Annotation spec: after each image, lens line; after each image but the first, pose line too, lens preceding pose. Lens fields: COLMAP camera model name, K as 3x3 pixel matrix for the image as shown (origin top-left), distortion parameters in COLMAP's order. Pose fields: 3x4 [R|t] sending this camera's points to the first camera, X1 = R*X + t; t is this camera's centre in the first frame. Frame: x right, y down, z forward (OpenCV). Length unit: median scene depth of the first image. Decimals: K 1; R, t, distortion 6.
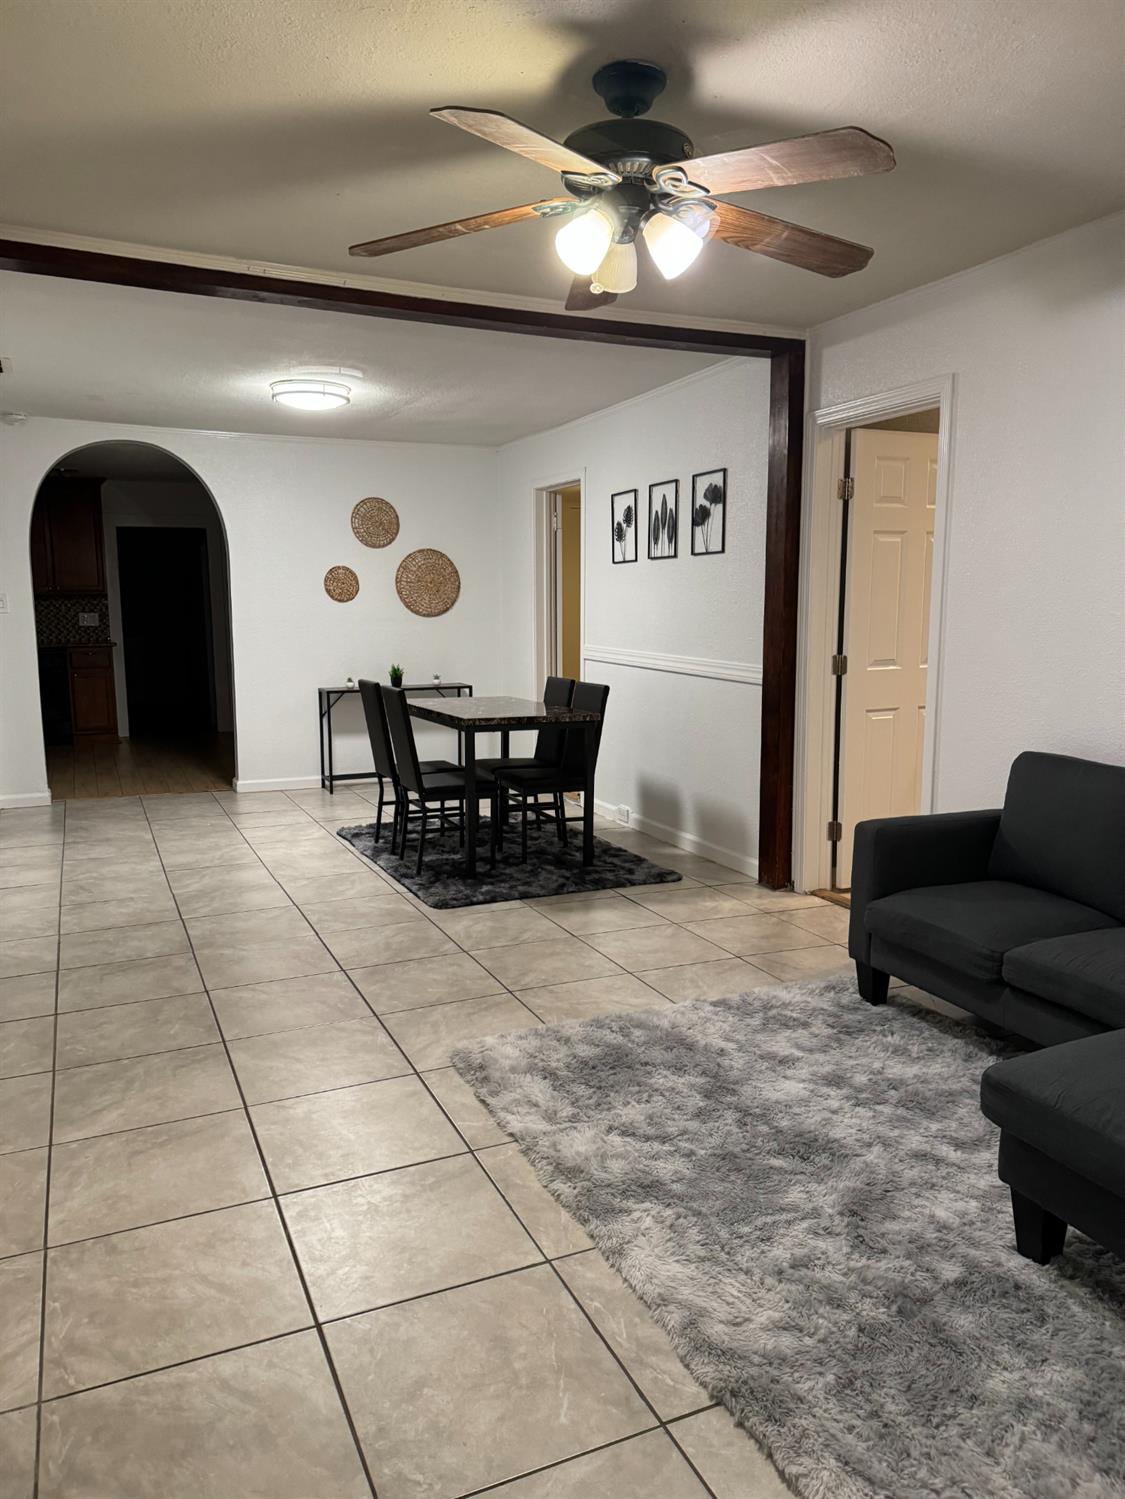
lens RADIAL K [[1065.4, 0, 572.3], [0, 1065.4, 748.8], [0, 0, 1]] dist [0.053543, -0.010485]
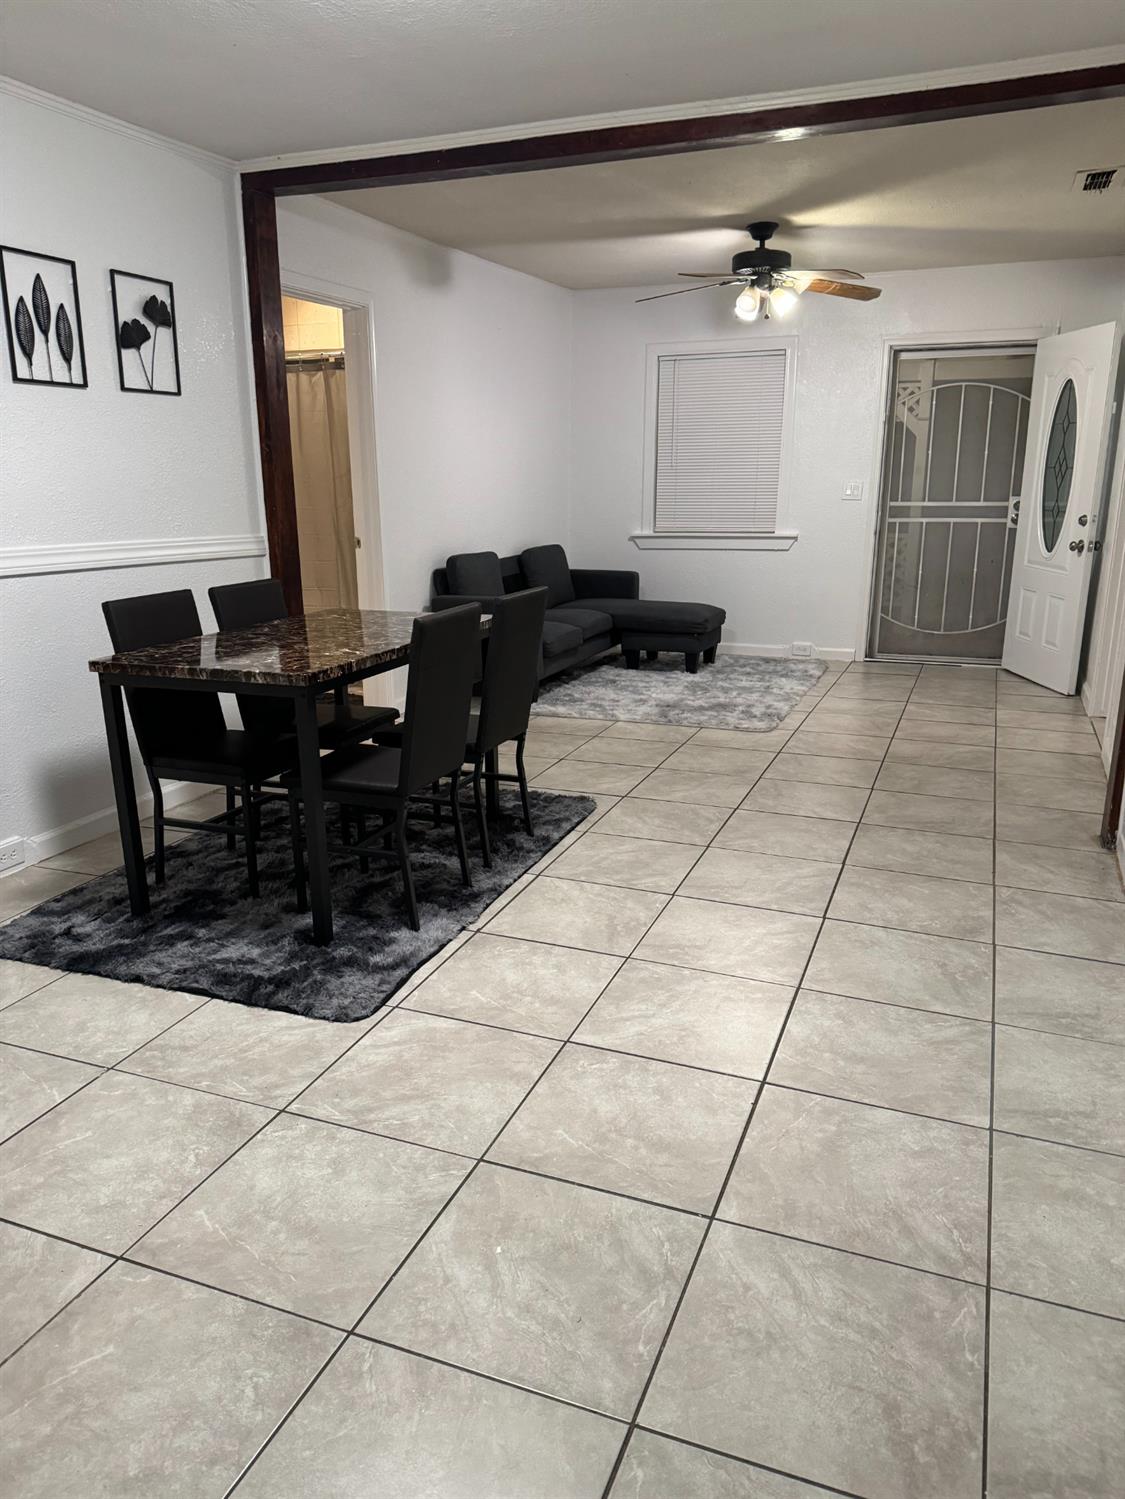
lens RADIAL K [[1065.4, 0, 573.0], [0, 1065.4, 753.5], [0, 0, 1]] dist [0.053543, -0.010485]
pose [[-0.699931, -0.172193, 0.693142, -0.644683], [0.108400, 0.933646, 0.341401, -0.178216], [-0.705936, 0.314094, -0.634822, 1.378847]]
